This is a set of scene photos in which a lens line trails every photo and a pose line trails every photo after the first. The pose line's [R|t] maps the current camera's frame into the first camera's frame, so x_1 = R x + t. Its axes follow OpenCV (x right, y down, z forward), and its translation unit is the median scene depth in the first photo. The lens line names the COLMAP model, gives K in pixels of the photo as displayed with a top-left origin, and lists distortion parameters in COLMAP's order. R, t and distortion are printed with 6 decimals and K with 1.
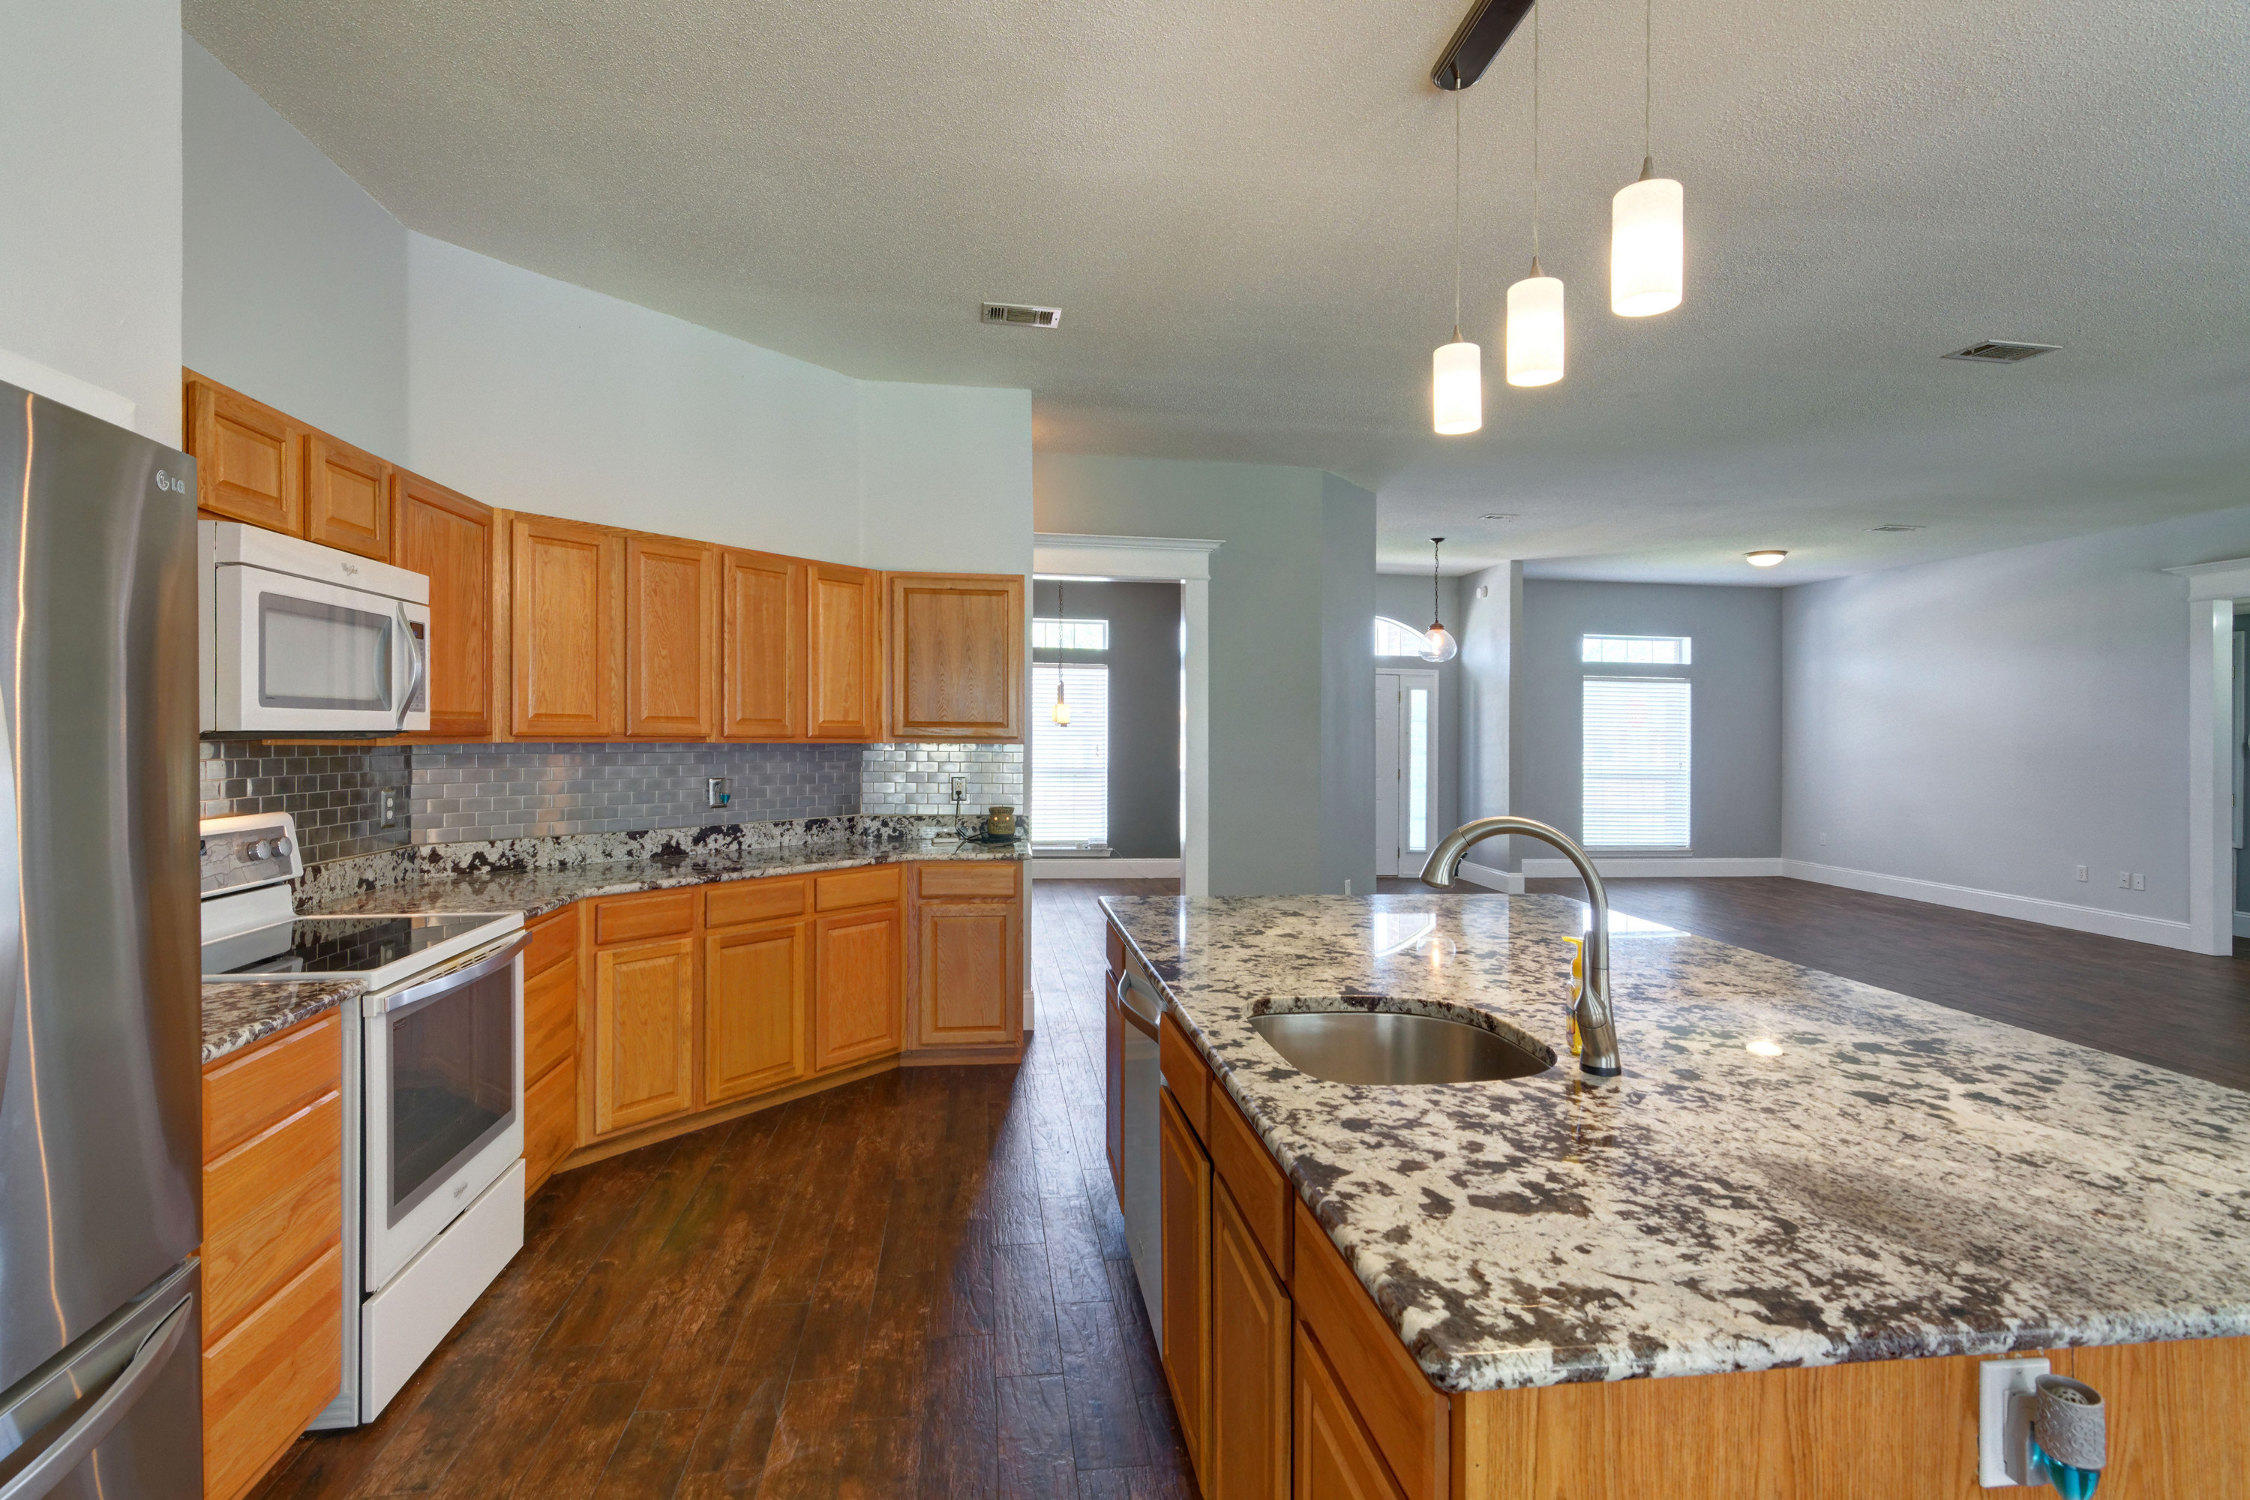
lens RADIAL K [[1082.7, 0, 1131.9], [0, 1082.7, 741.5], [0, 0, 1]] dist [0.004950, 0.000111]
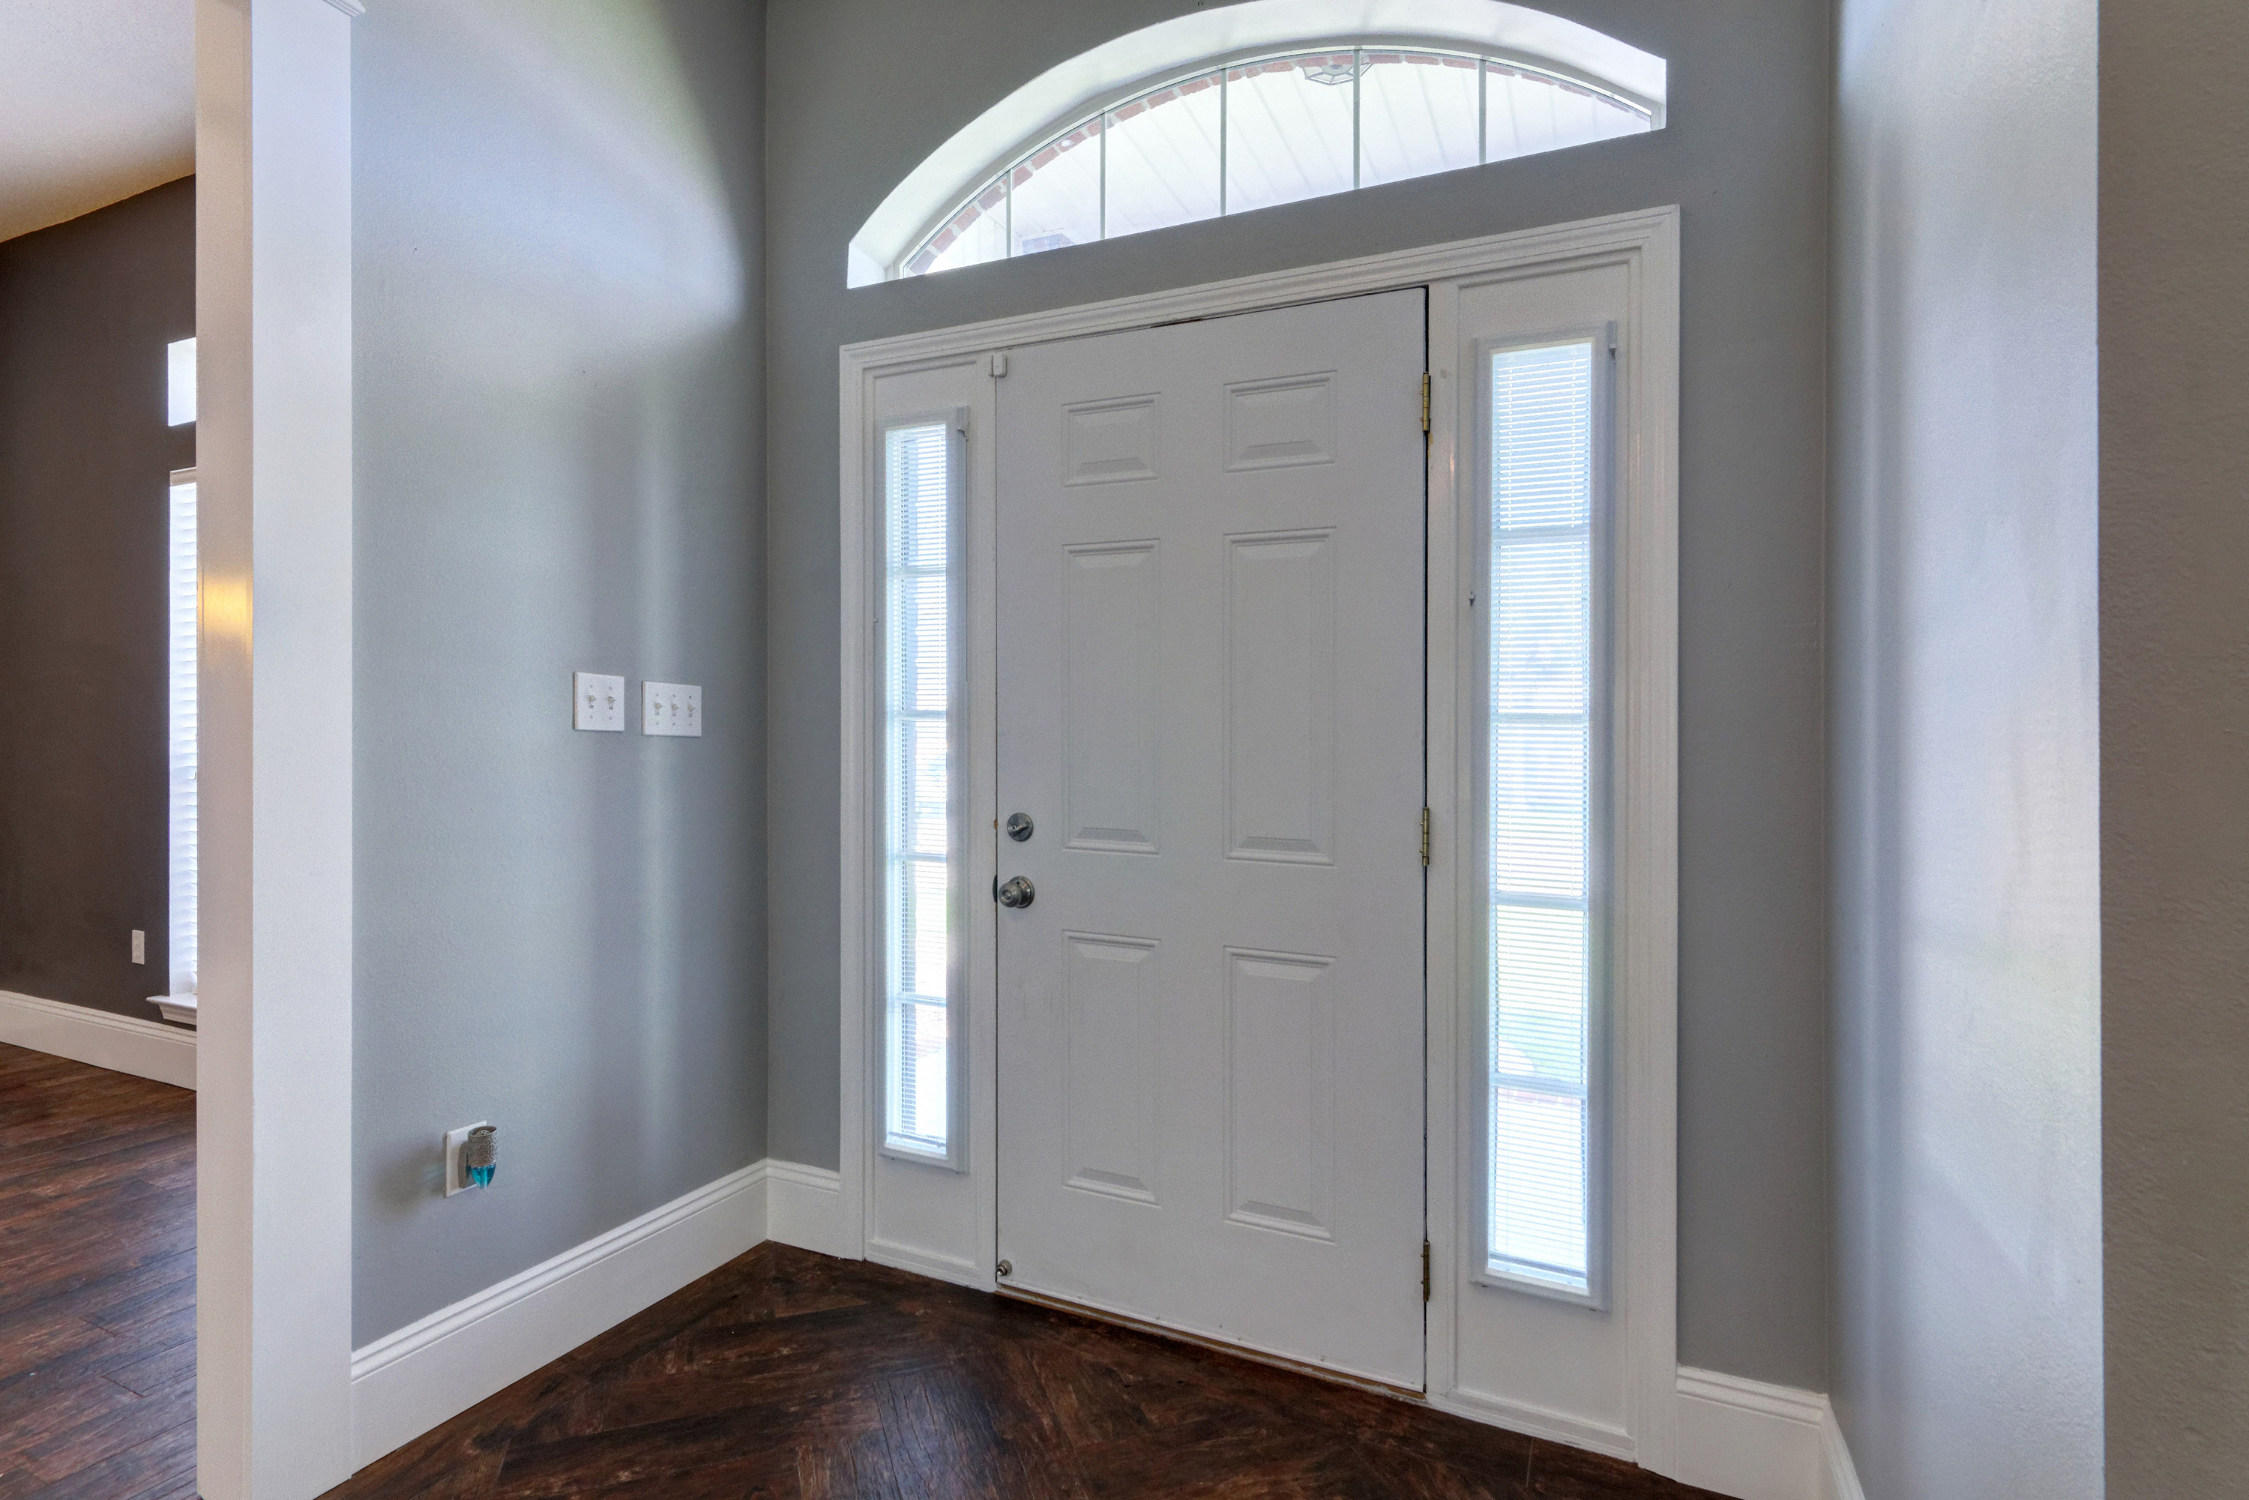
lens RADIAL K [[1088.7, 0, 1120.7], [0, 1088.7, 716.4], [0, 0, 1]] dist [0.005064, 0.000184]
pose [[0.841869, -0.012824, -0.539529, 0.781045], [0.006673, 0.999889, -0.013353, 0.032962], [0.539640, 0.007641, 0.841861, 2.116751]]
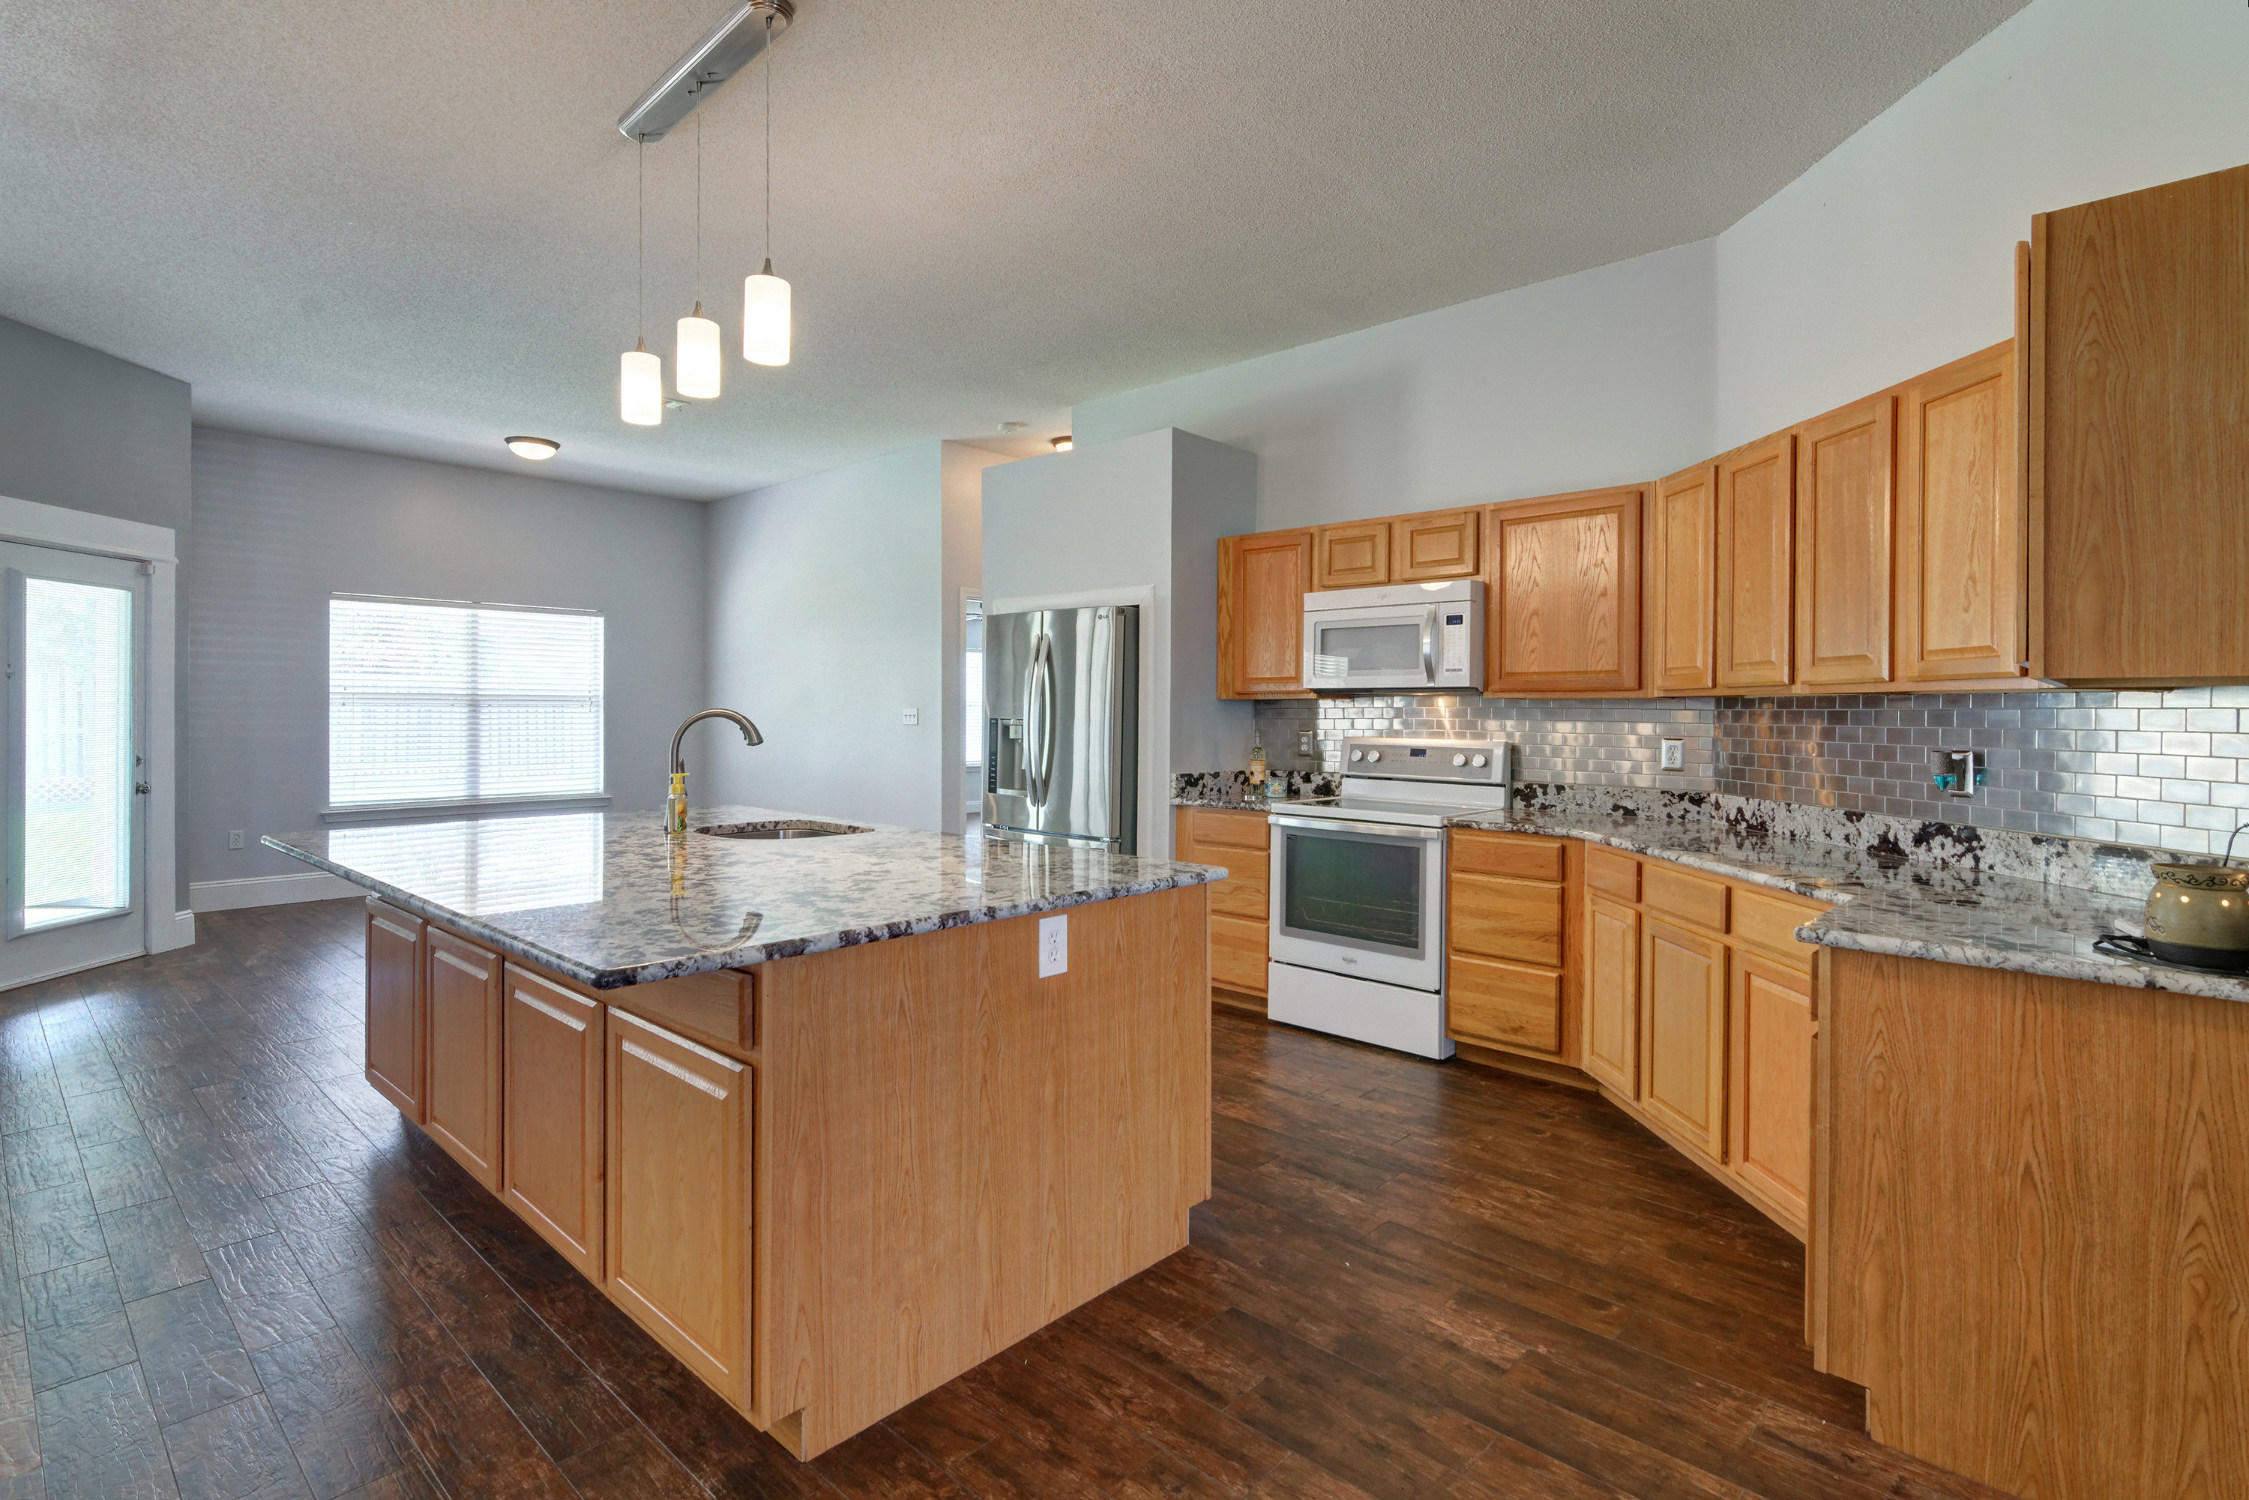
lens RADIAL K [[1088.7, 0, 1120.7], [0, 1088.7, 716.4], [0, 0, 1]] dist [0.005064, 0.000184]
pose [[-0.777180, -0.016531, -0.629061, 0.430723], [-0.023770, 0.999713, 0.003096, 0.024892], [0.628829, 0.017359, -0.777350, 1.259283]]
